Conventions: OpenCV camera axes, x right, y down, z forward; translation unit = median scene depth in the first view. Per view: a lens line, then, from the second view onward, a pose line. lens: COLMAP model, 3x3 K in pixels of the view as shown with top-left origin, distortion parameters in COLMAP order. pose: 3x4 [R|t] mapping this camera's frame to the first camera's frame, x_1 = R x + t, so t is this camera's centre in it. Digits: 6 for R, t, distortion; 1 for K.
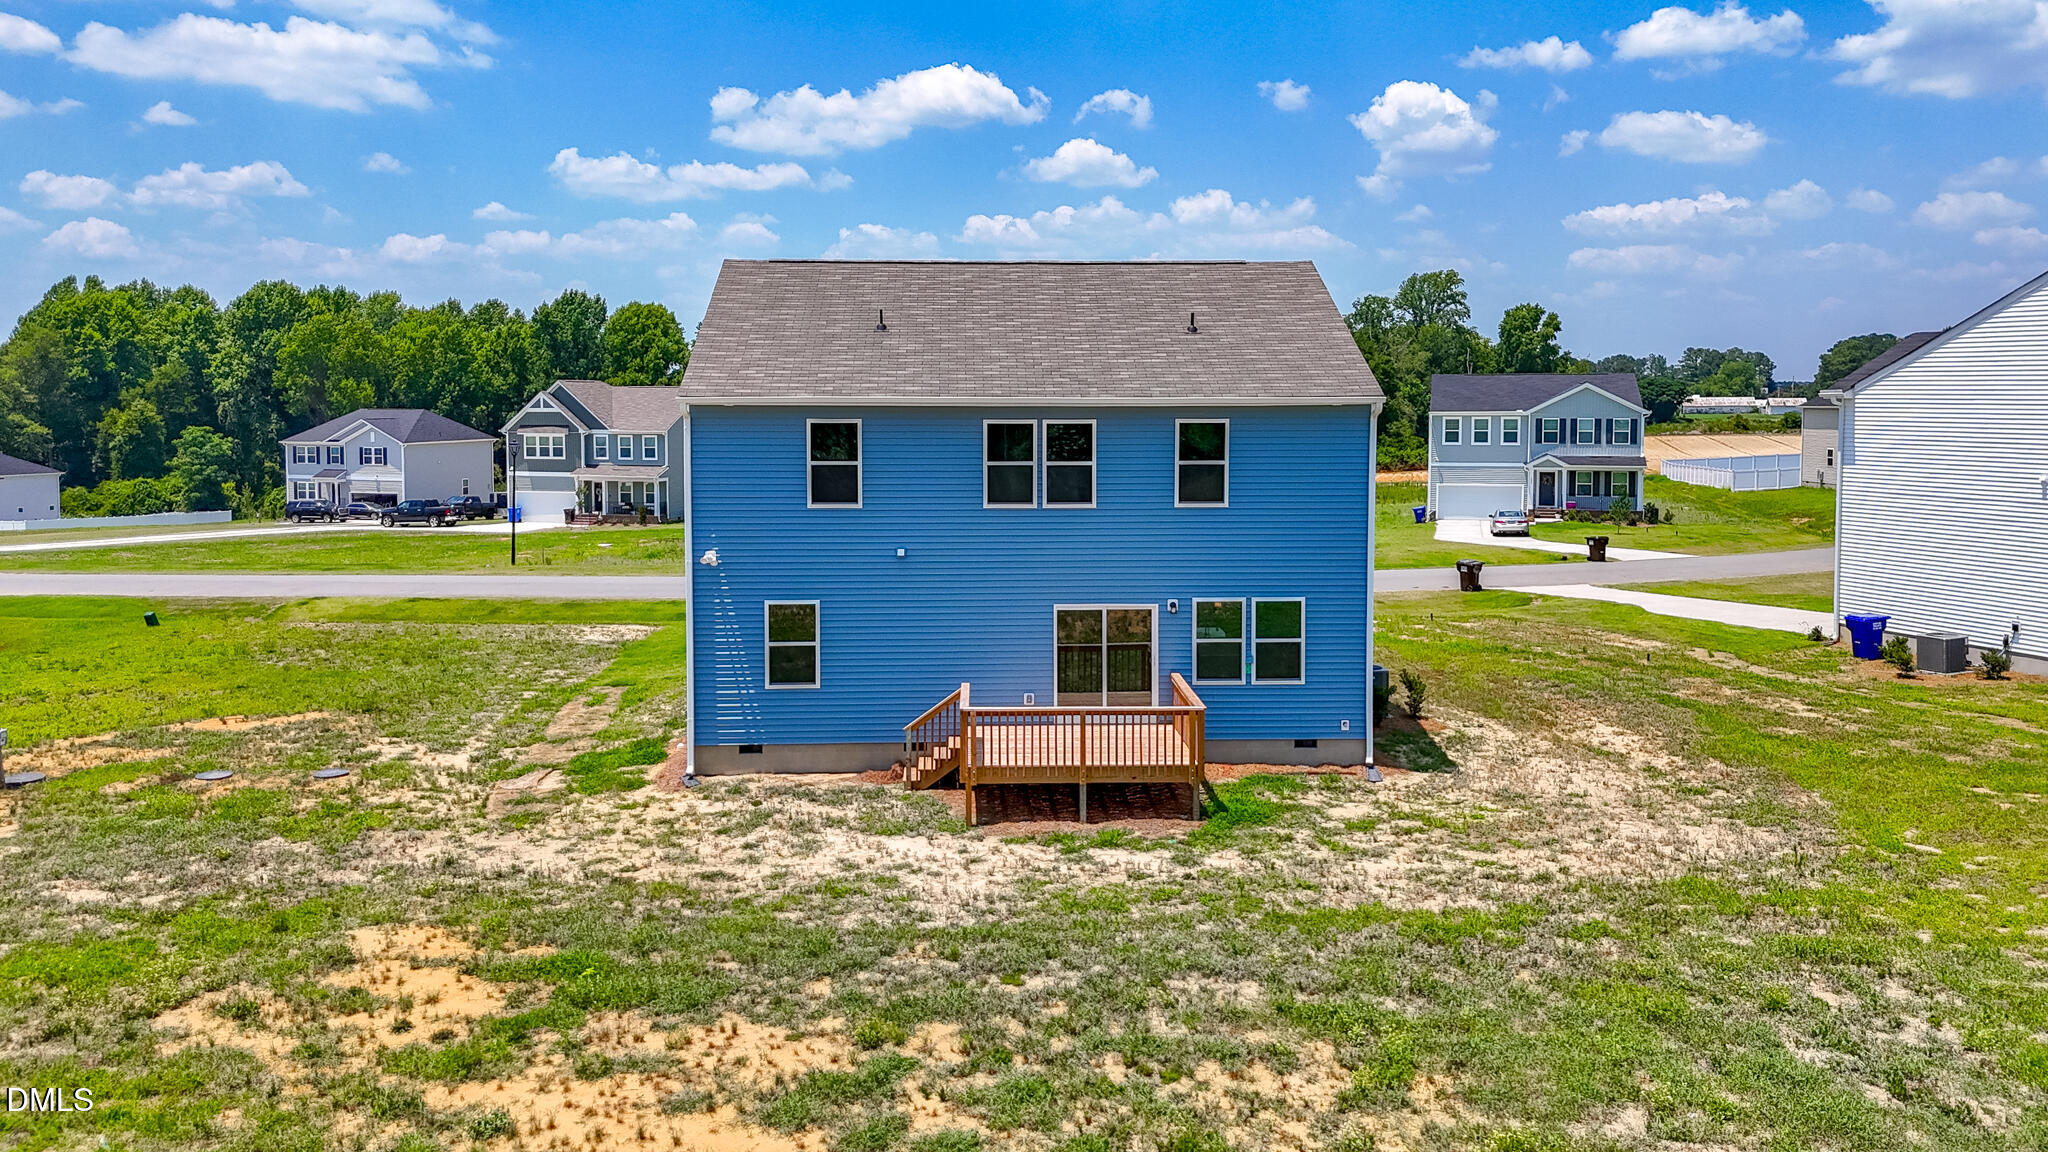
lens RADIAL K [[1526.3, 0, 1005.8], [0, 1526.3, 482.1], [0, 0, 1]] dist [0.089956, -0.113150]
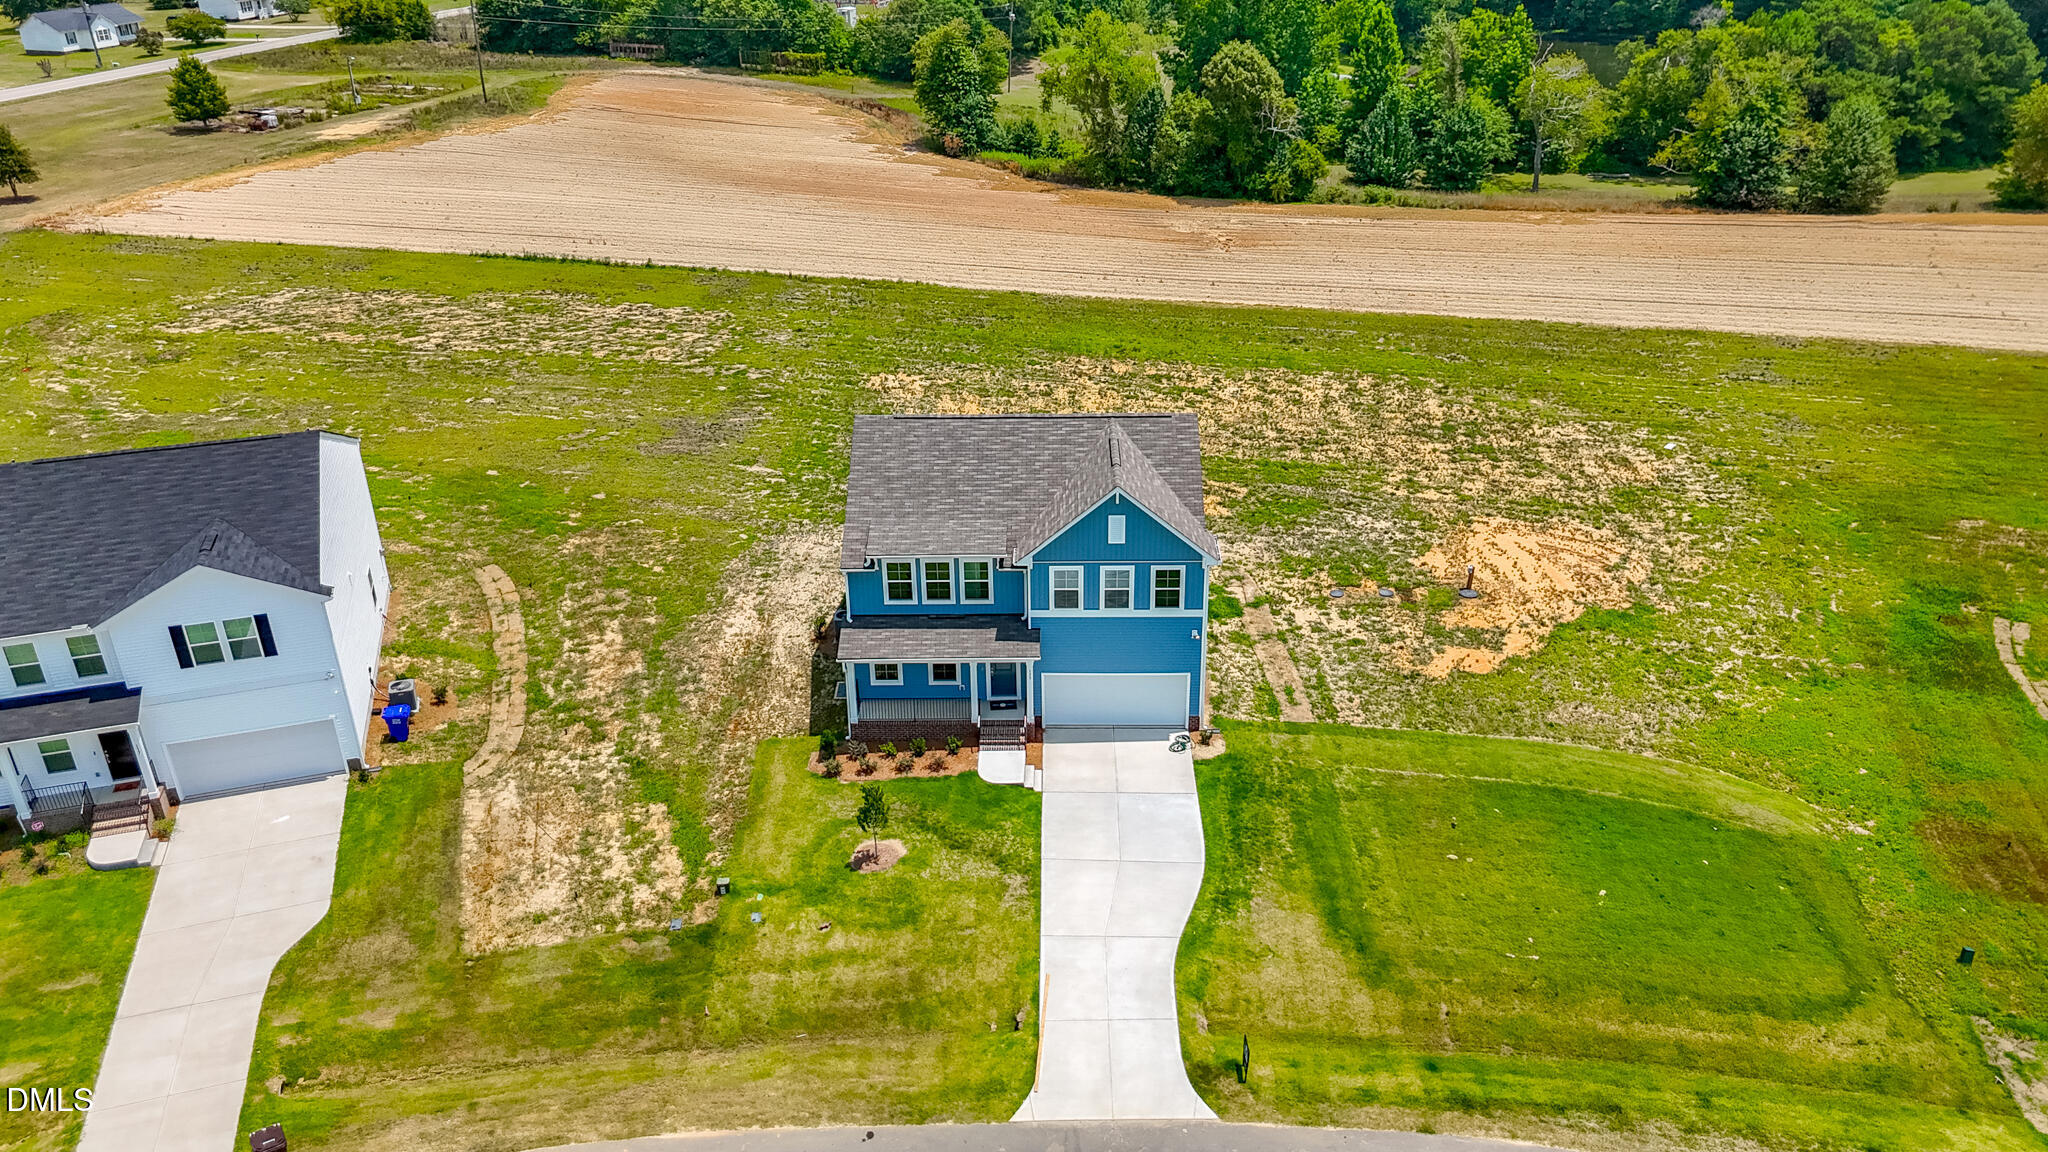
lens RADIAL K [[1521.4, 0, 1024.0], [0, 1521.4, 576.0], [0, 0, 1]] dist [0.069584, -0.072990]
pose [[-0.998509, -0.006802, 0.054157, -0.096381], [0.021074, 0.867223, 0.497474, -0.980425], [-0.050350, 0.497874, -0.865787, 3.011483]]
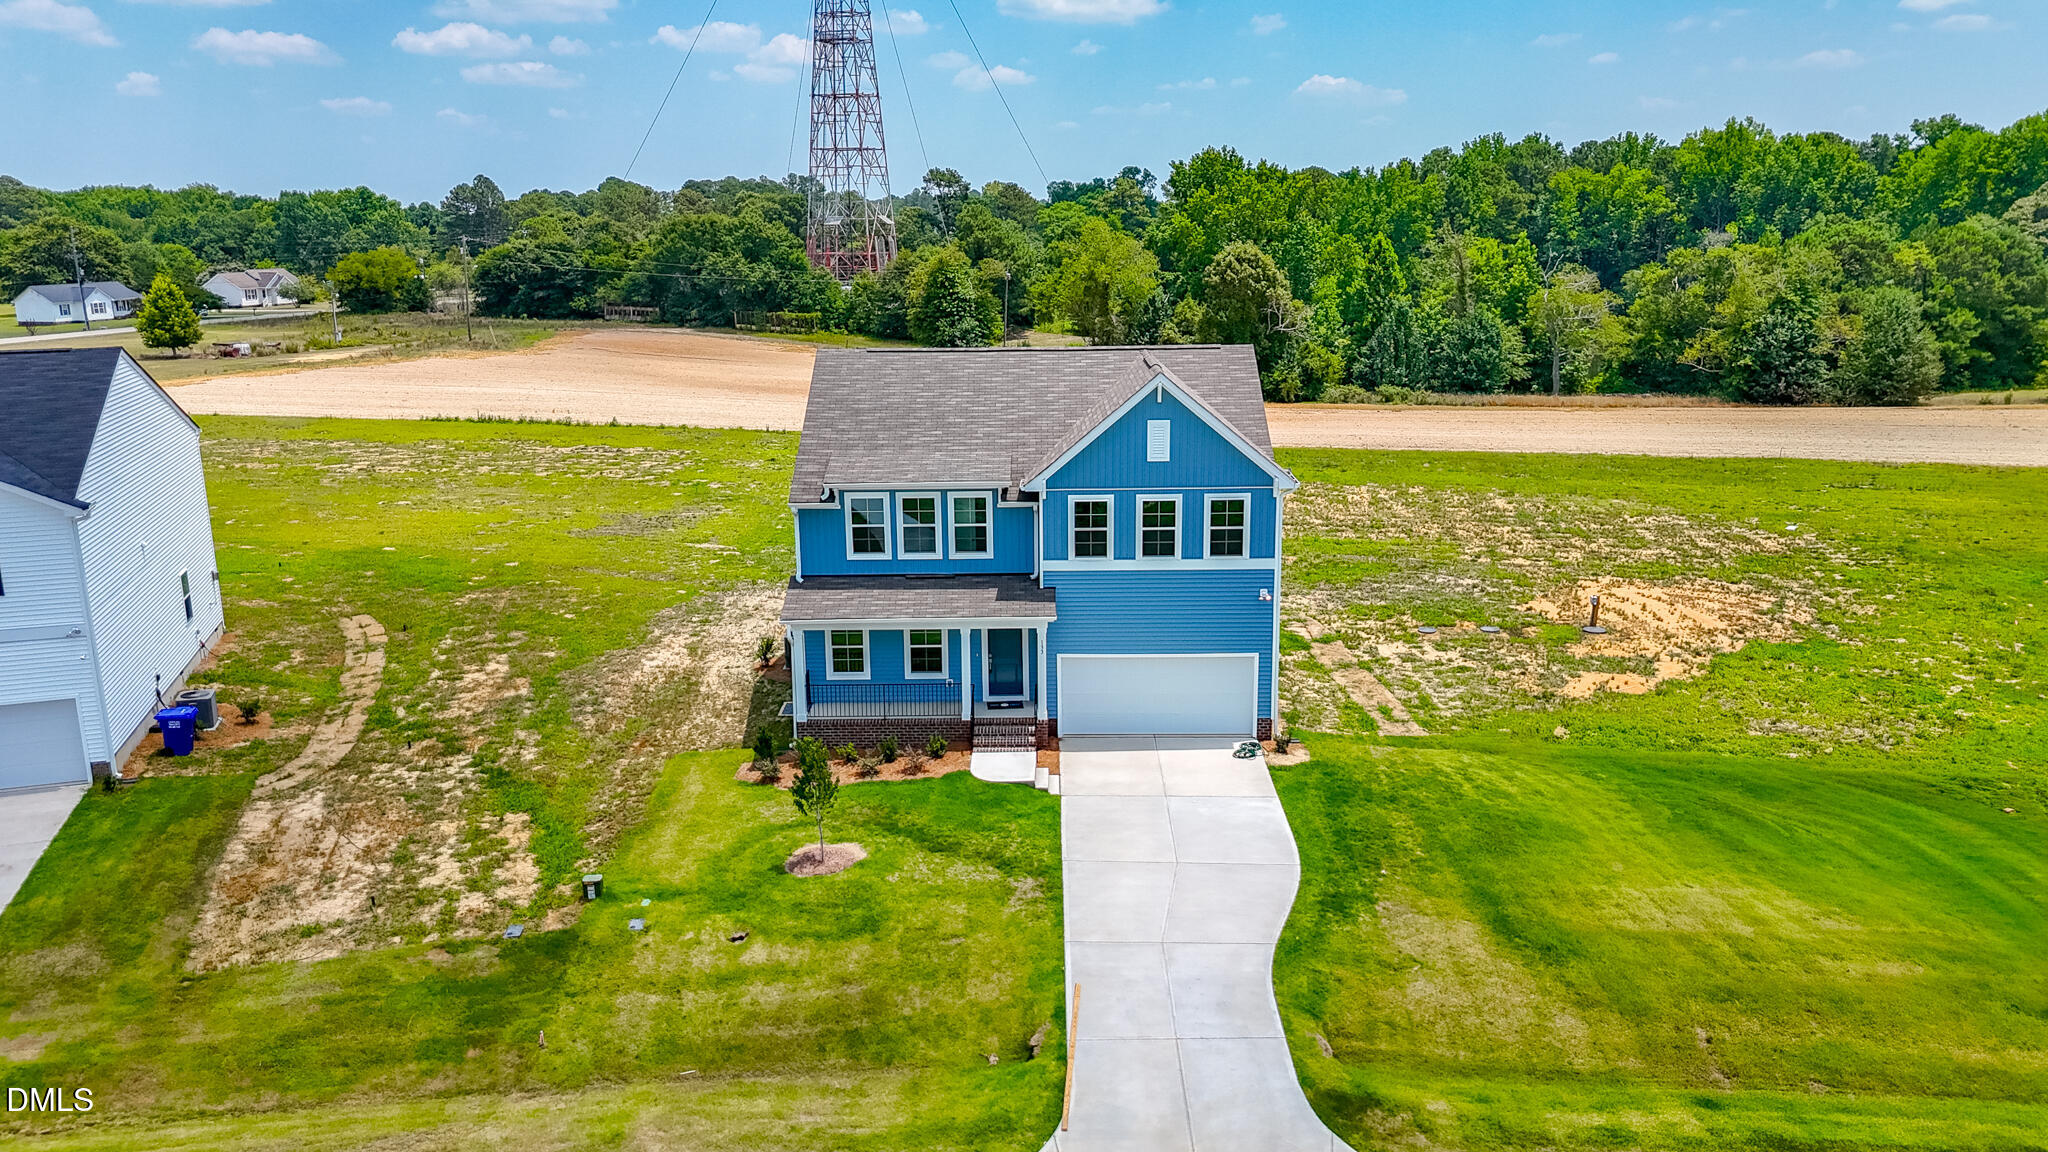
lens RADIAL K [[1518.2, 0, 1024.0], [0, 1518.2, 576.0], [0, 0, 1]] dist [0.060721, -0.052840]
pose [[-0.998813, 0.004071, 0.048530, -0.053228], [0.017806, 0.958033, 0.286105, -0.393245], [-0.045328, 0.286630, -0.956969, 2.746286]]
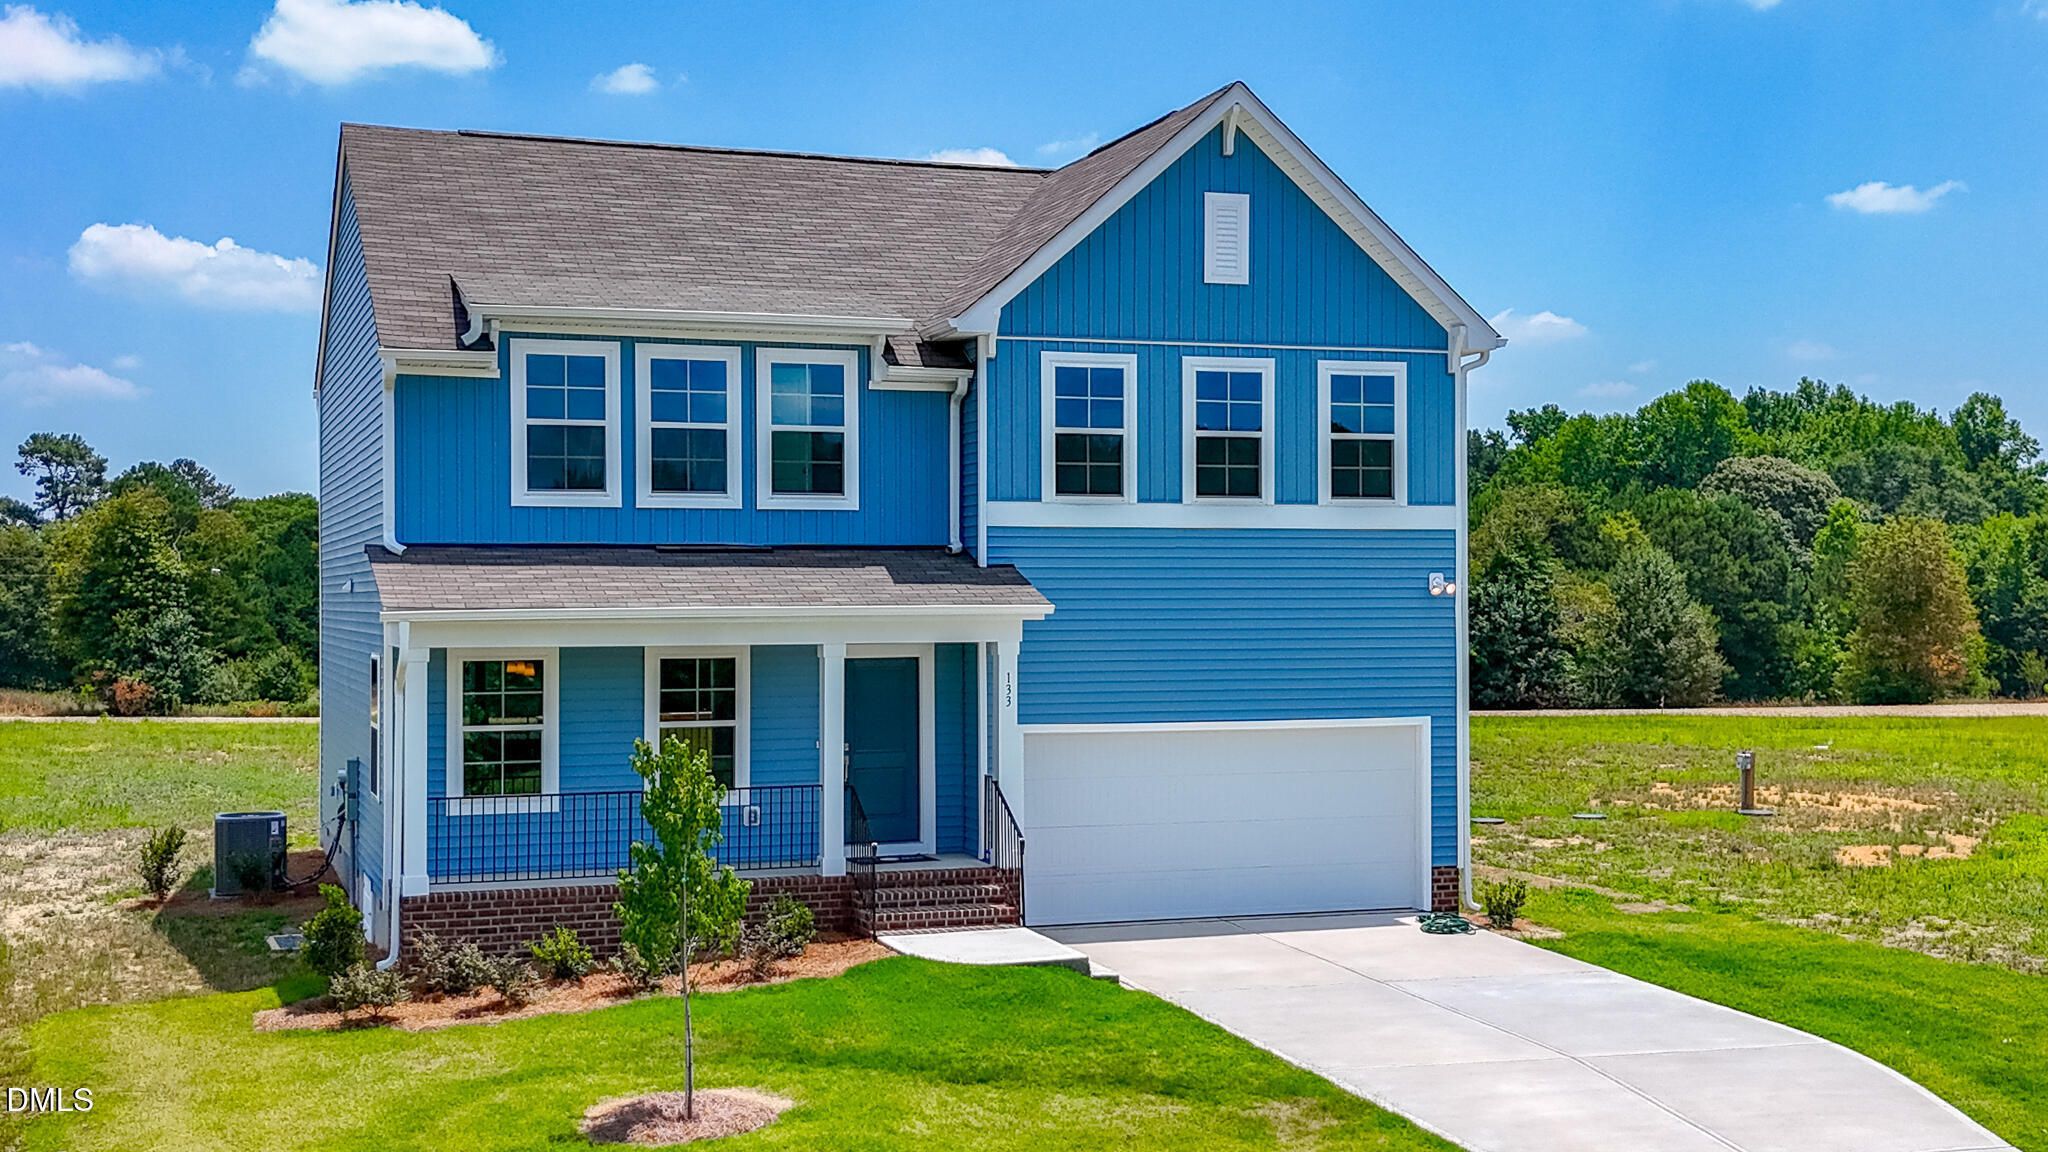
lens RADIAL K [[2407.8, 0, 1032.1], [0, 2407.8, 581.6], [0, 0, 1]] dist [0.074503, -0.025046]
pose [[-0.951283, 0.003443, -0.308300, 0.278124], [-0.011487, 0.998848, 0.046597, -0.018720], [0.308105, 0.047868, -0.950147, 2.326969]]
